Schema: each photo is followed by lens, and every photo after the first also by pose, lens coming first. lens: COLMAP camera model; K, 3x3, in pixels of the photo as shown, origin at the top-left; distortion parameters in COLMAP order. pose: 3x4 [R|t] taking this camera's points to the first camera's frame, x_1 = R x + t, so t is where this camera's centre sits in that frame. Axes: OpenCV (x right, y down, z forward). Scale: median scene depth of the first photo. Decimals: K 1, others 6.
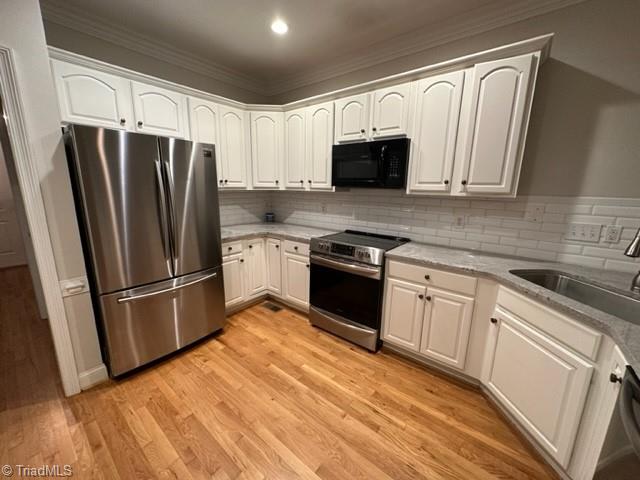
lens RADIAL K [[255.3, 0, 318.5], [0, 255.3, 238.9], [0, 0, 1]] dist [-0.000473, 0.001068]
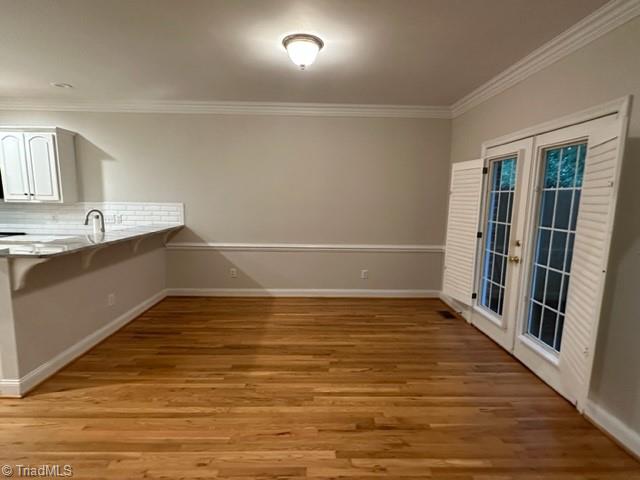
lens RADIAL K [[312.8, 0, 316.6], [0, 312.8, 241.0], [0, 0, 1]] dist [-0.001527, 0.002030]
pose [[0.766745, -0.097810, 0.634457, 0.503536], [0.128943, 0.991648, -0.002953, 0.268239], [-0.628869, 0.084073, 0.772953, -1.419763]]
